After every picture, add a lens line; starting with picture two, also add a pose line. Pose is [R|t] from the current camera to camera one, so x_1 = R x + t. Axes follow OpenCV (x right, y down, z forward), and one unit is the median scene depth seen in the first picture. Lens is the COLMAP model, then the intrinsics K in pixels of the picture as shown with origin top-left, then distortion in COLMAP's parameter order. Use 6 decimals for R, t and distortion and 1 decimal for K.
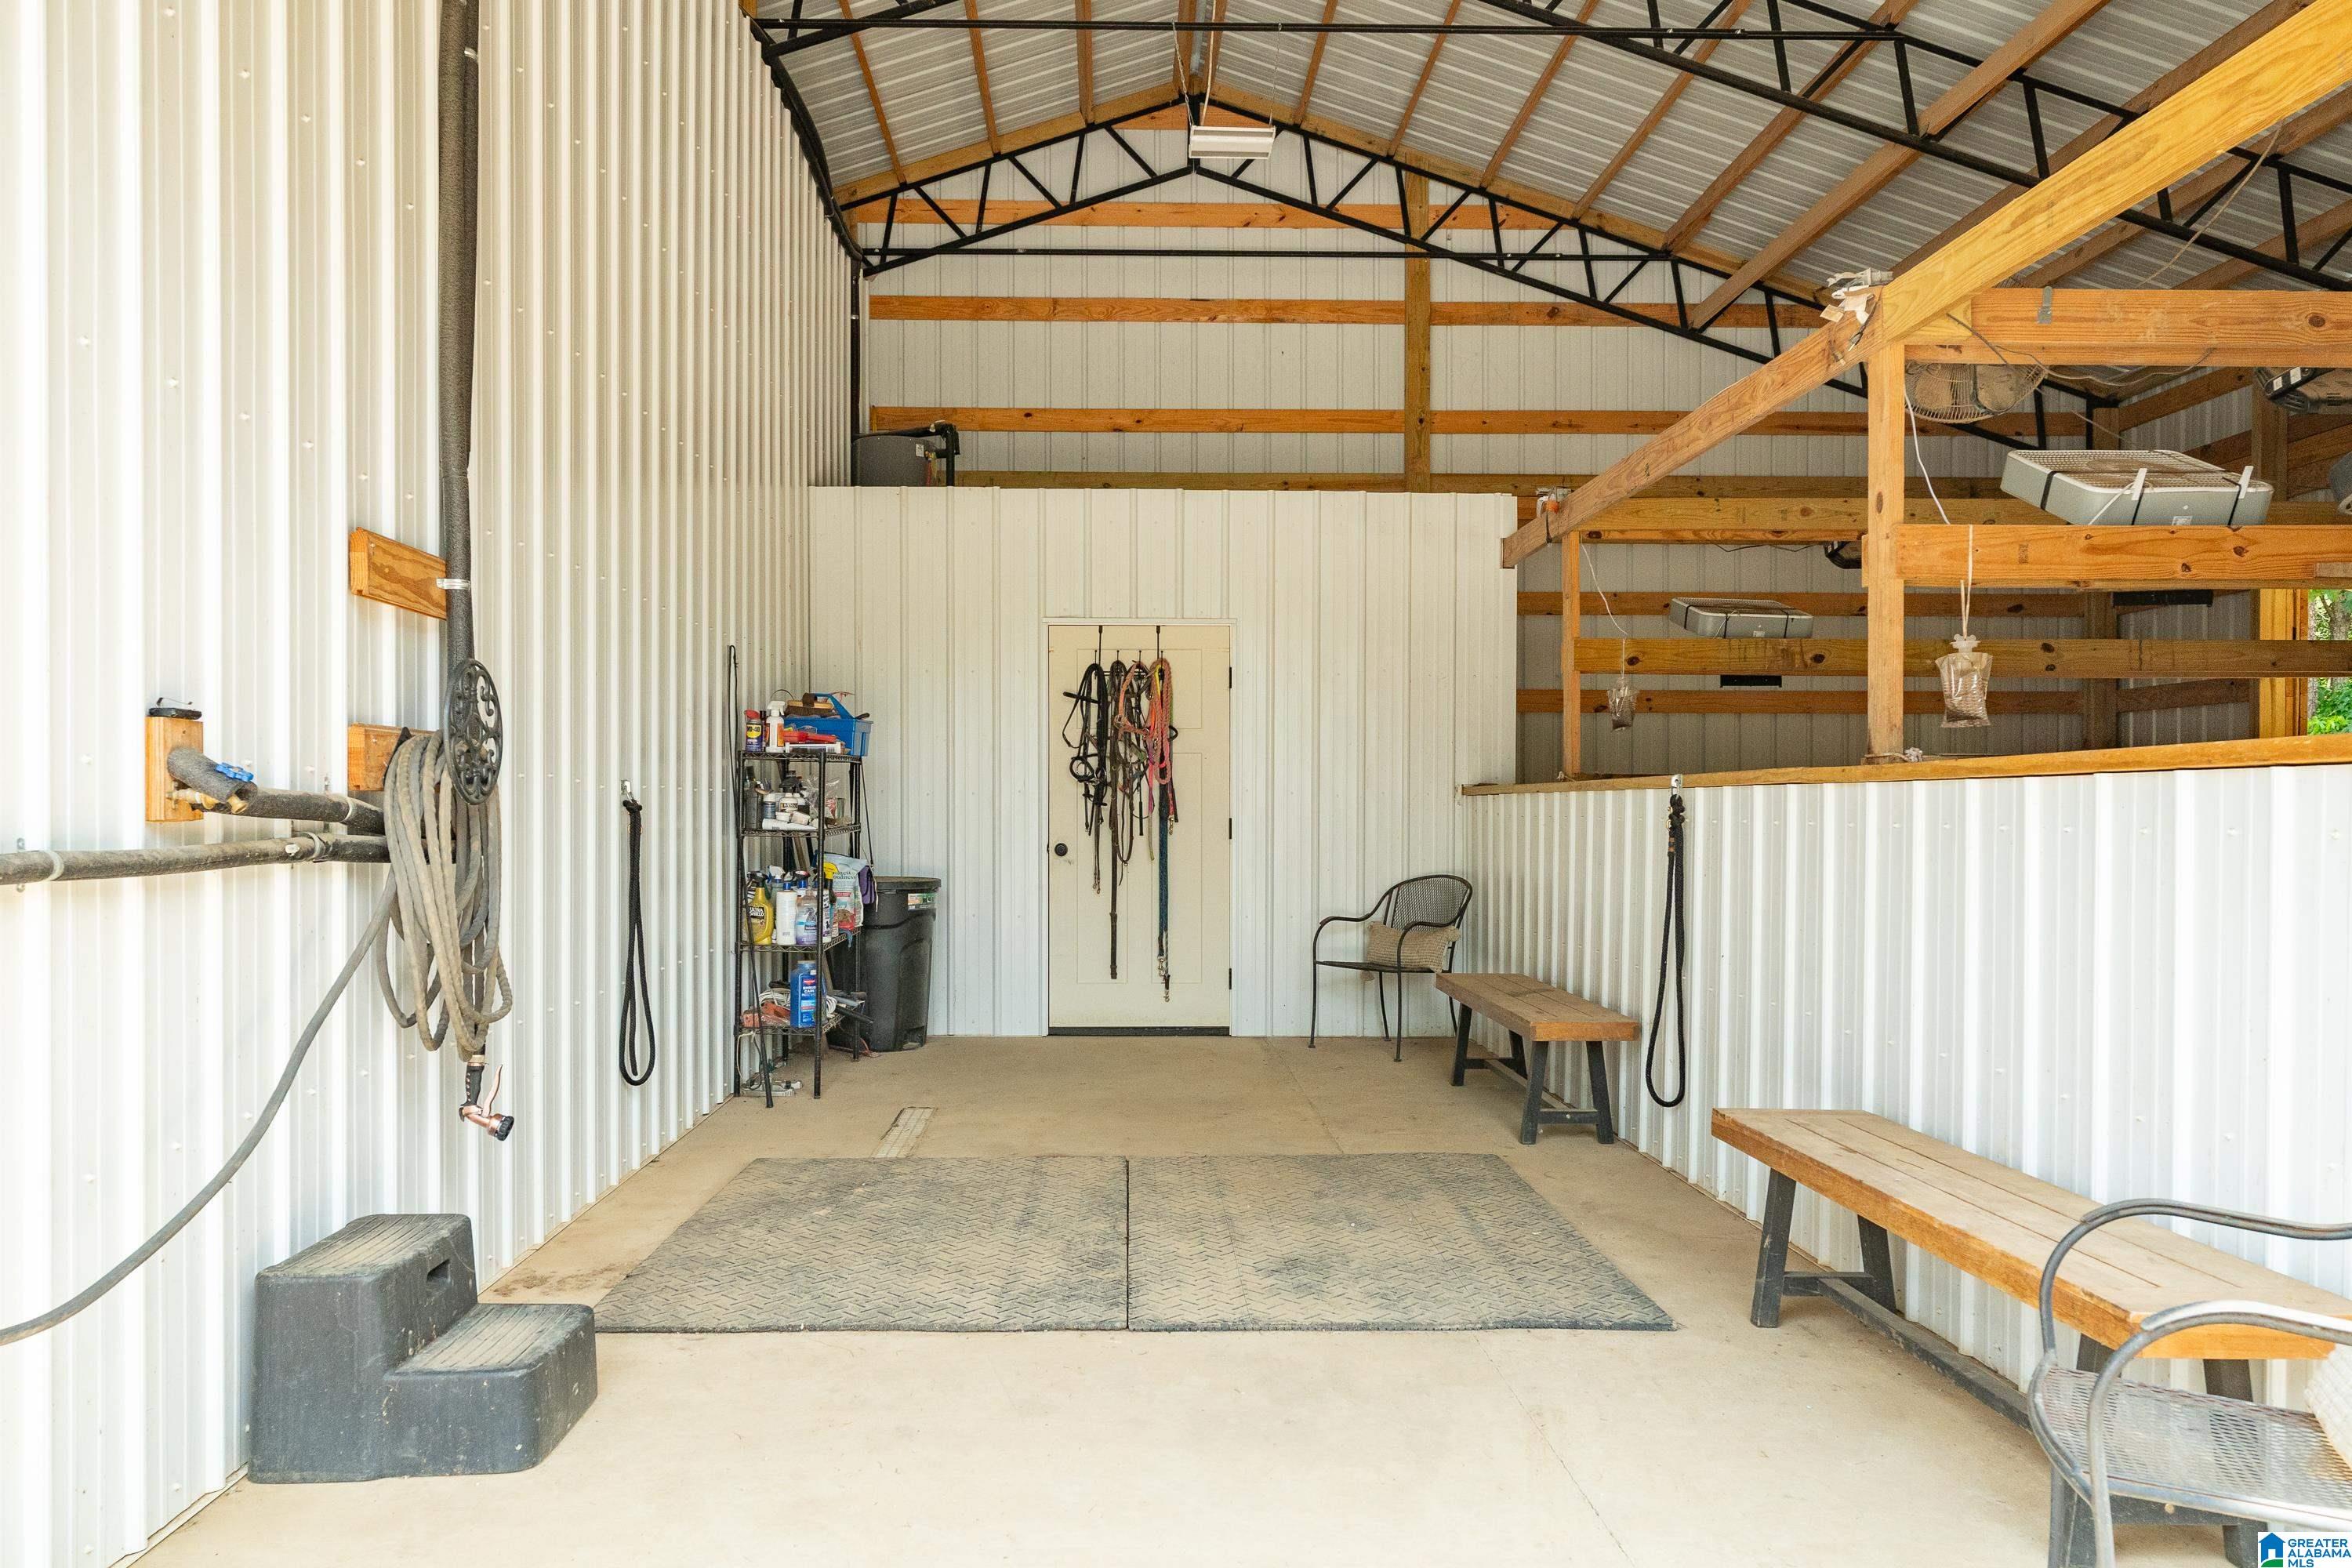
lens RADIAL K [[1659.3, 0, 1175.4], [0, 1659.3, 801.1], [0, 0, 1]] dist [-0.000114, -0.004770]
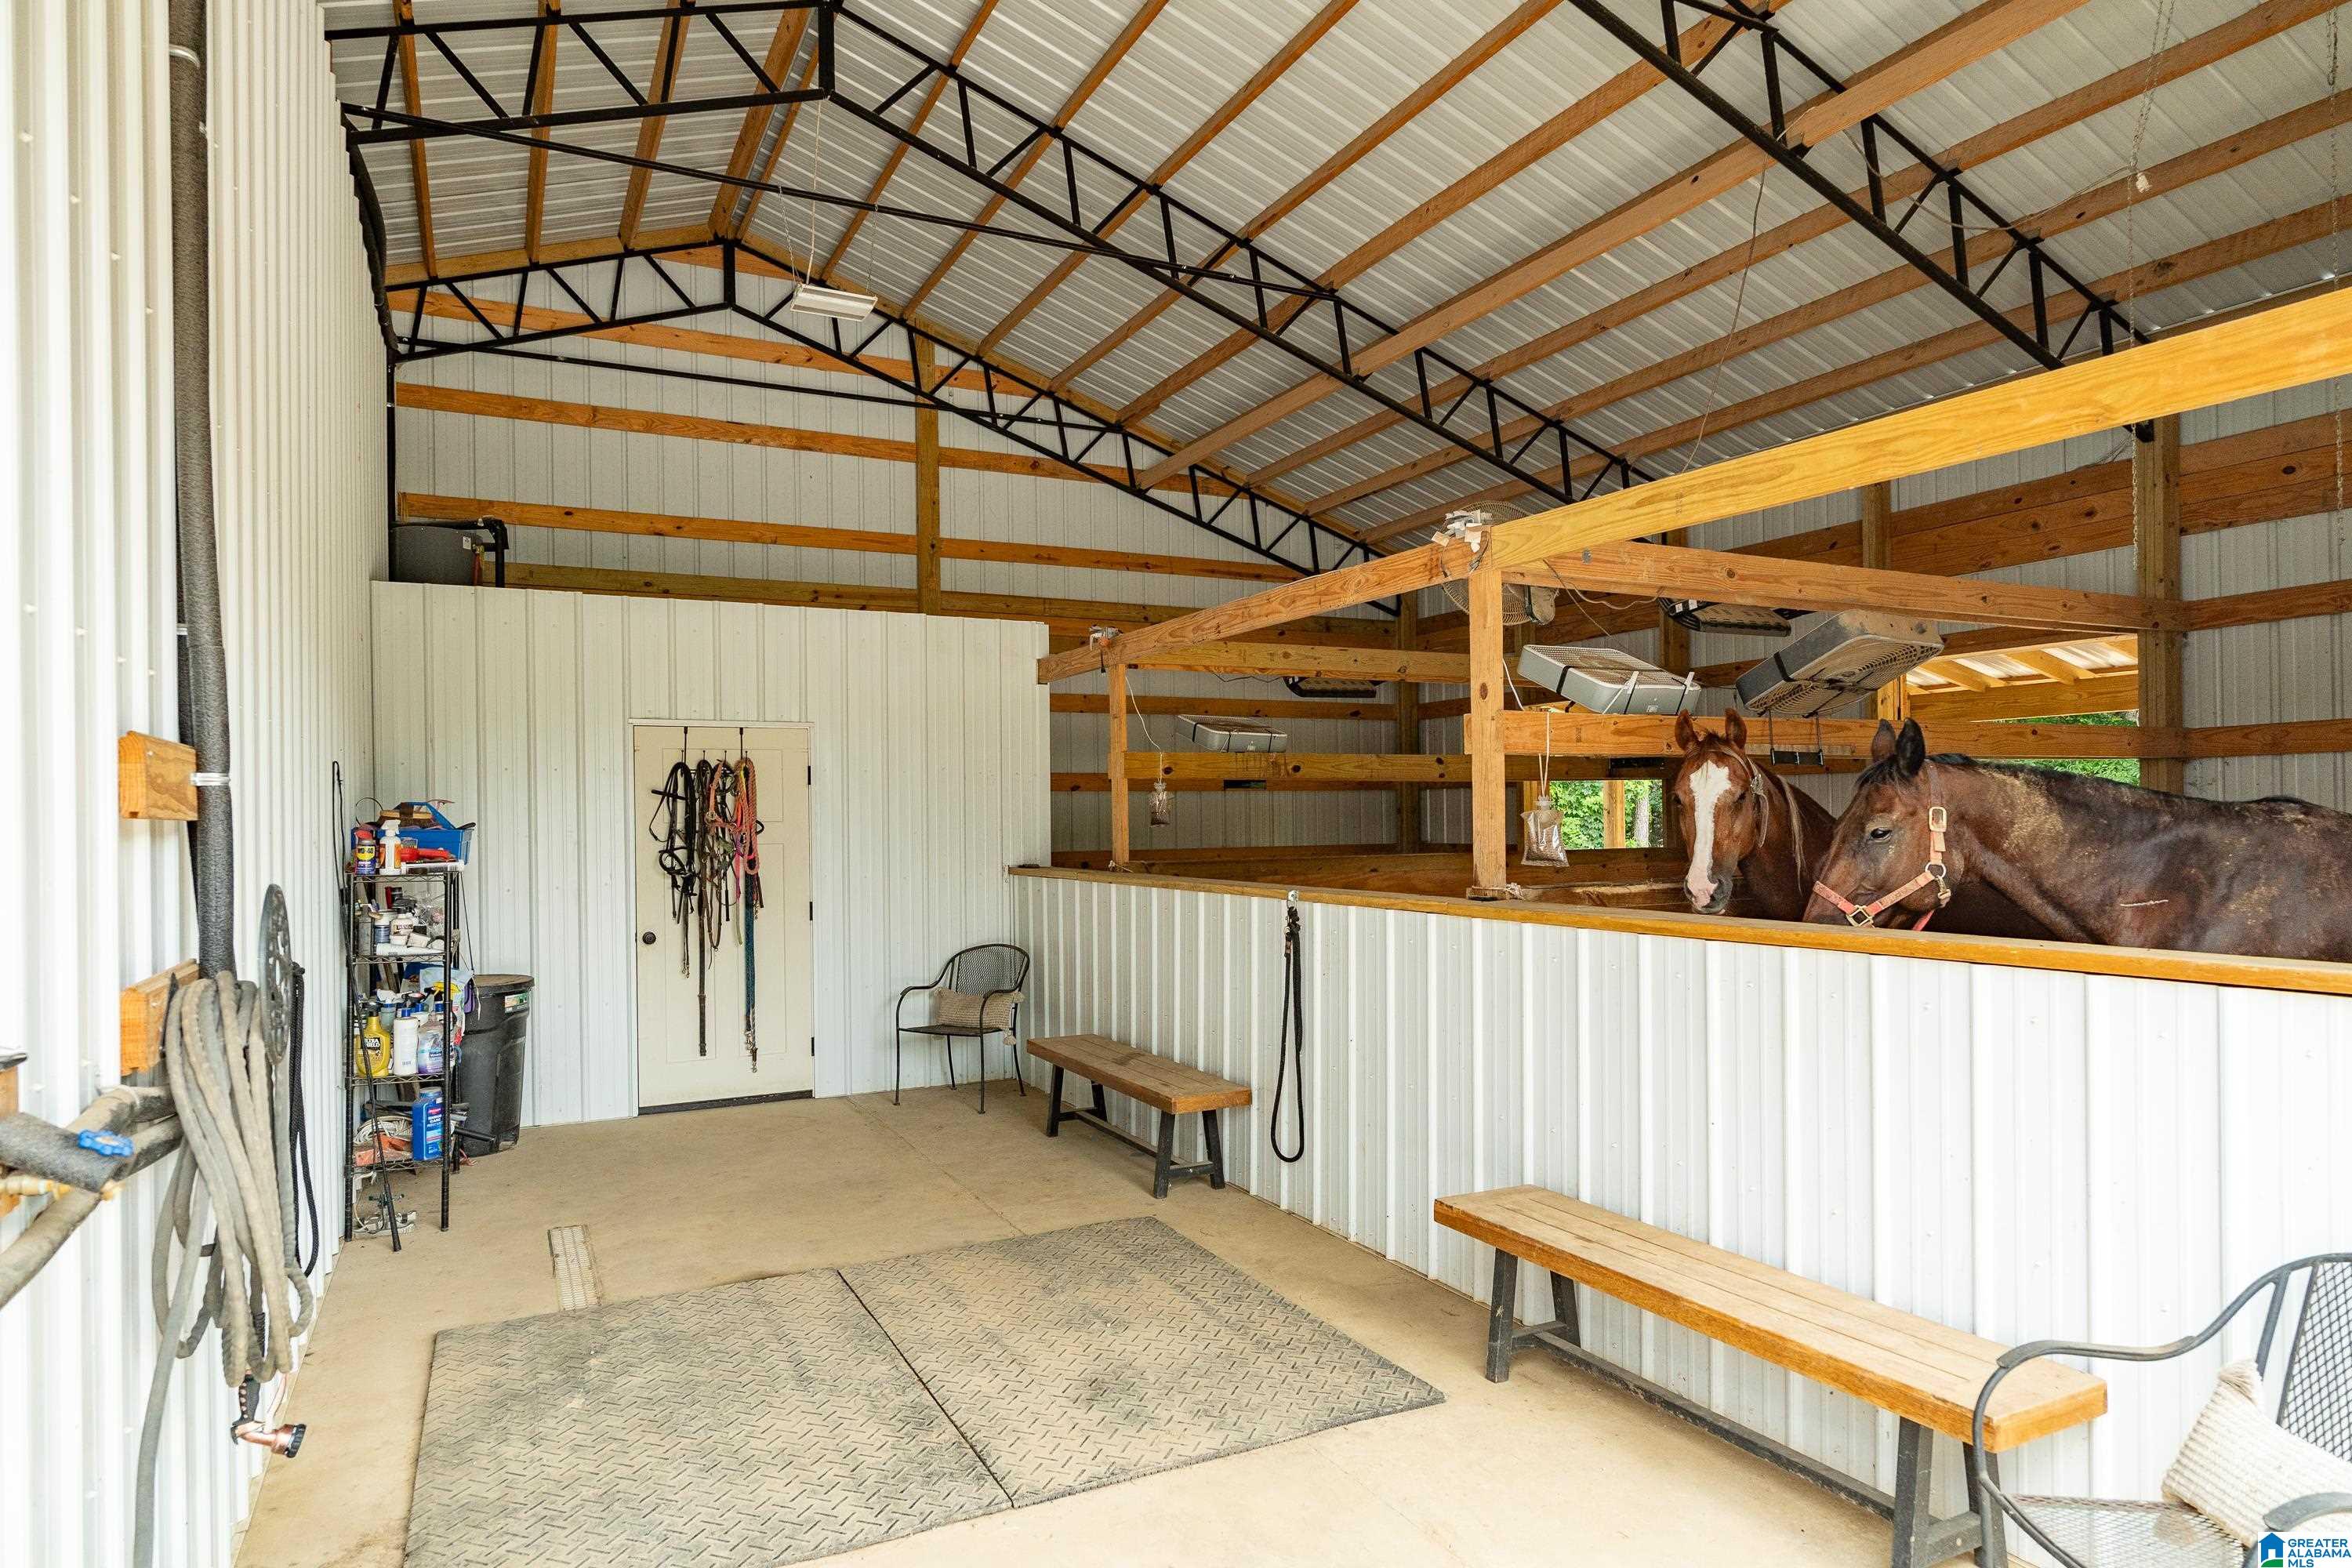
lens RADIAL K [[1322.1, 0, 1166.3], [0, 1322.1, 797.2], [0, 0, 1]] dist [-0.019797, 0.013037]
pose [[0.905317, -0.005784, 0.424697, -0.140566], [0.010446, 0.999908, -0.008648, -0.055302], [-0.424608, 0.012266, 0.905294, 0.108224]]
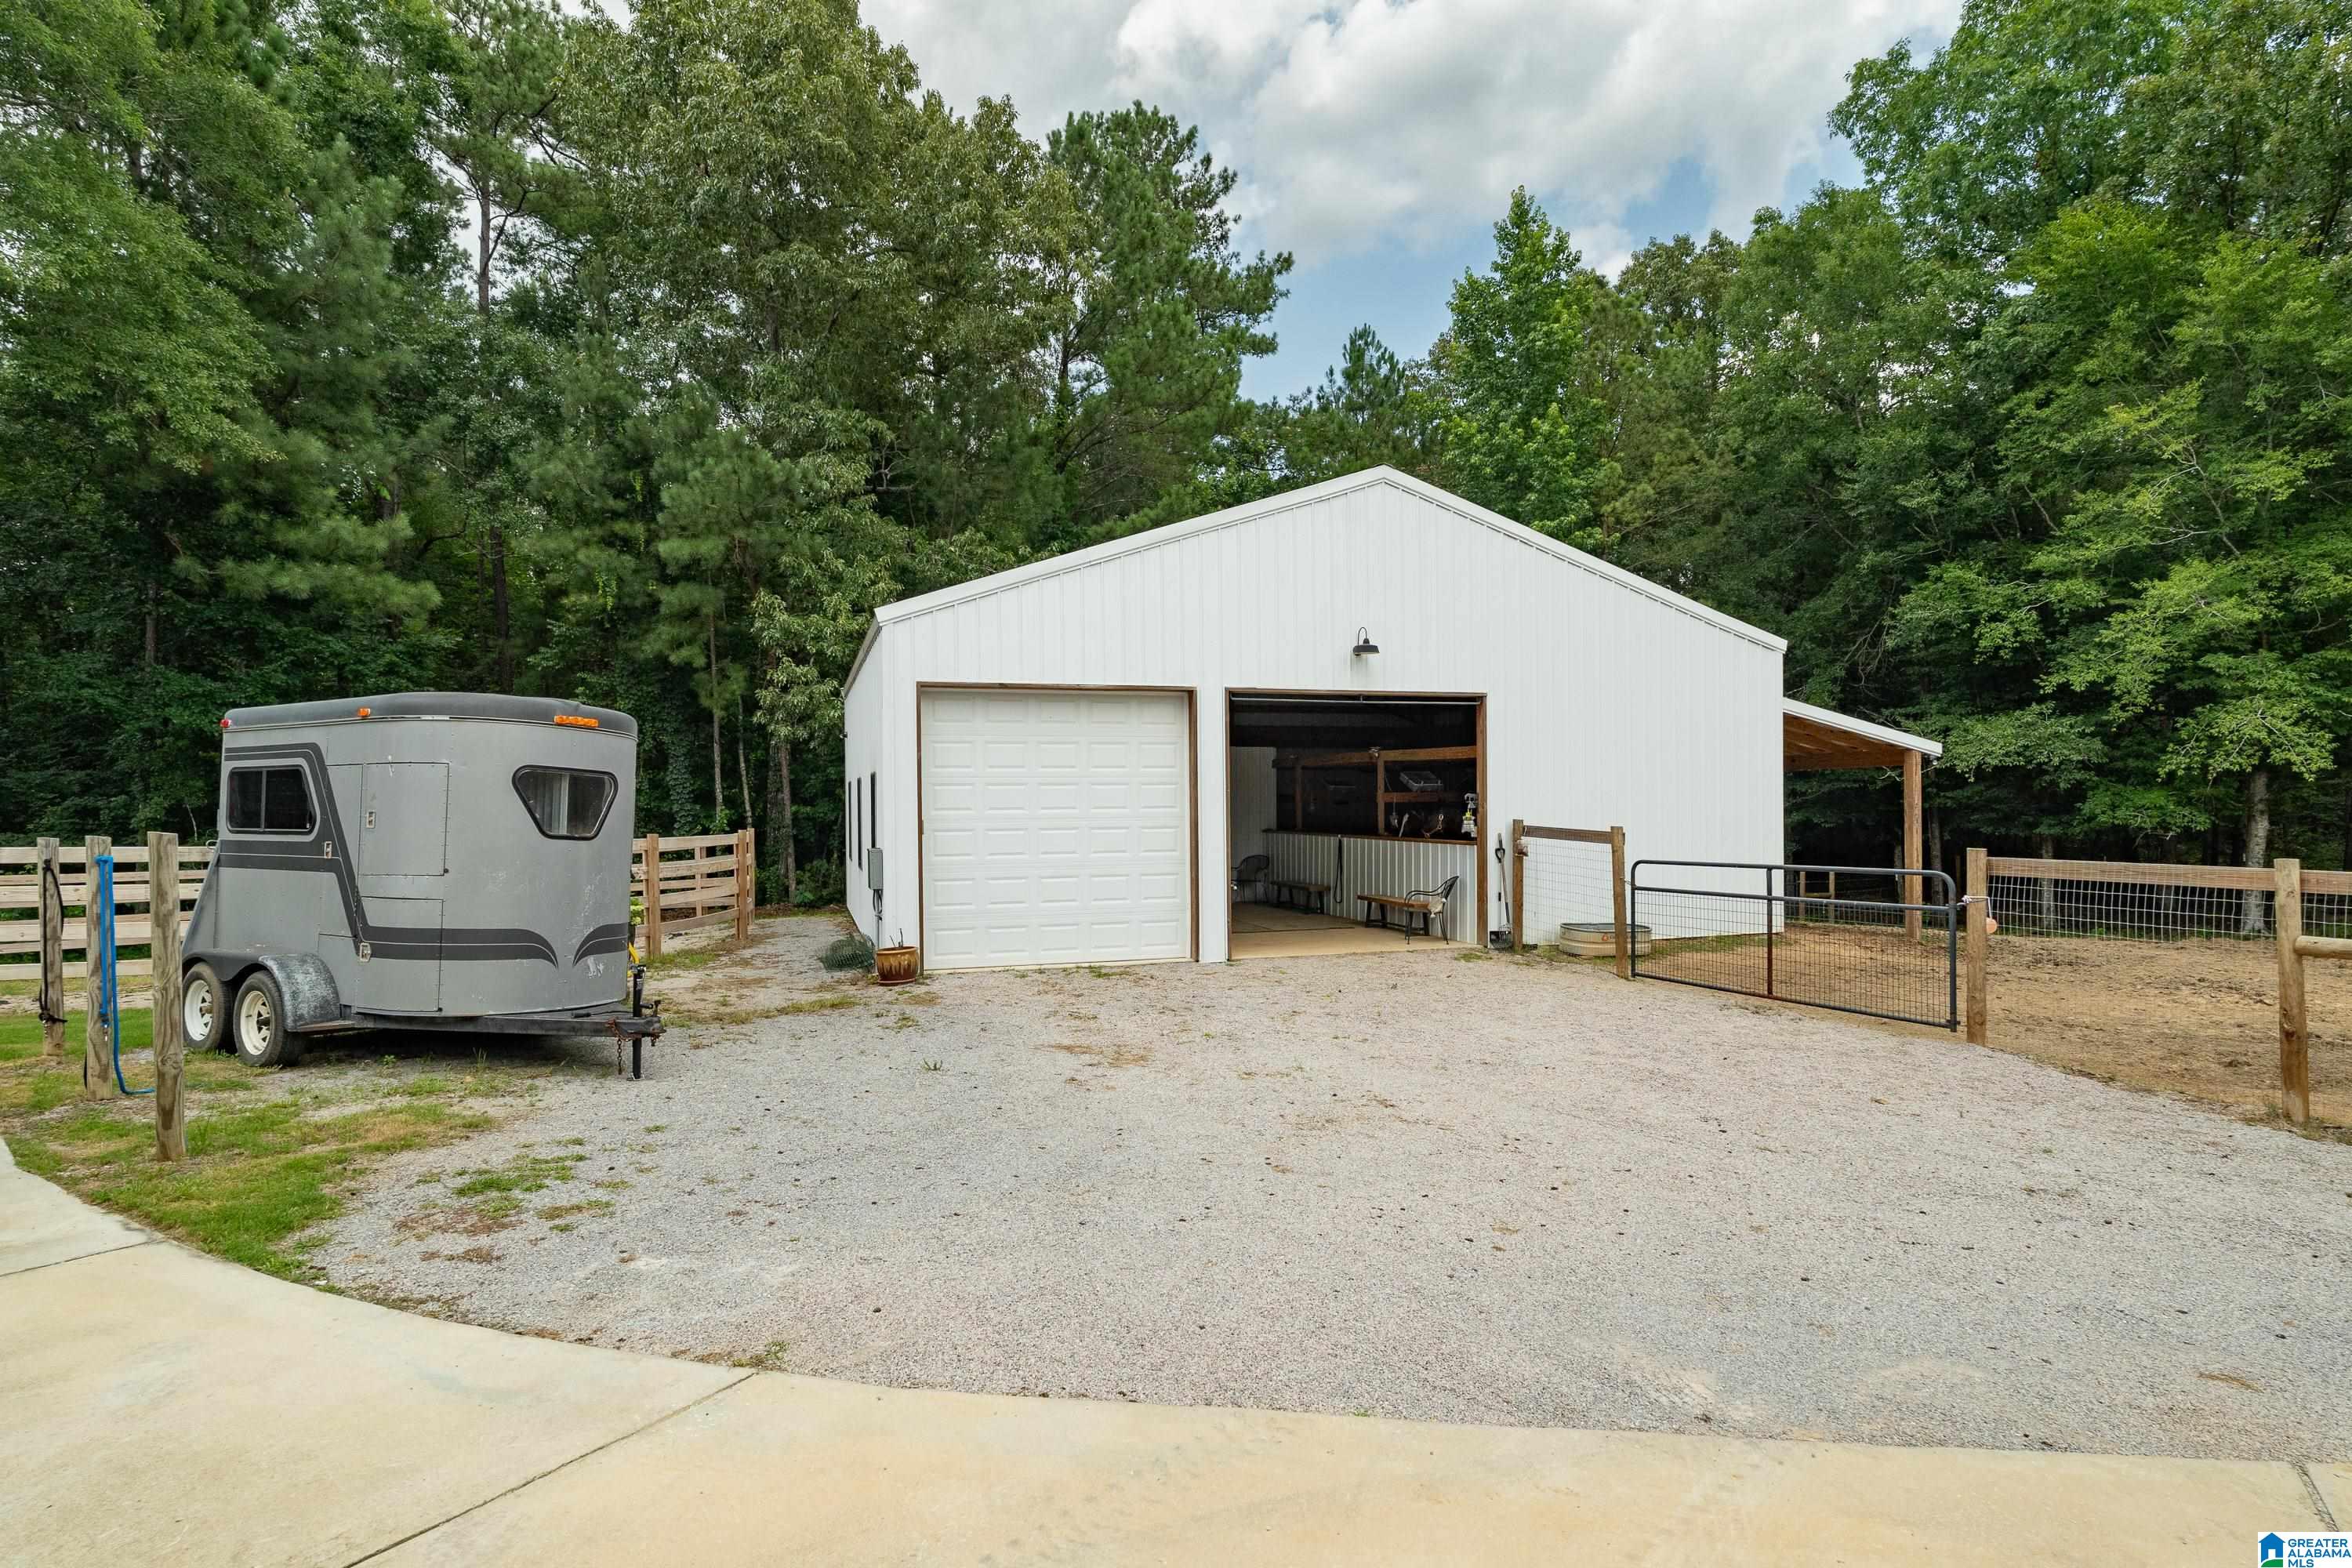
lens RADIAL K [[1314.0, 0, 1191.0], [0, 1314.0, 792.4], [0, 0, 1]] dist [-0.001260, 0.001404]
pose [[0.955110, -0.008456, 0.296129, -0.890894], [0.007587, 0.999963, 0.004083, -0.112970], [-0.296153, -0.001653, 0.955139, -1.811247]]
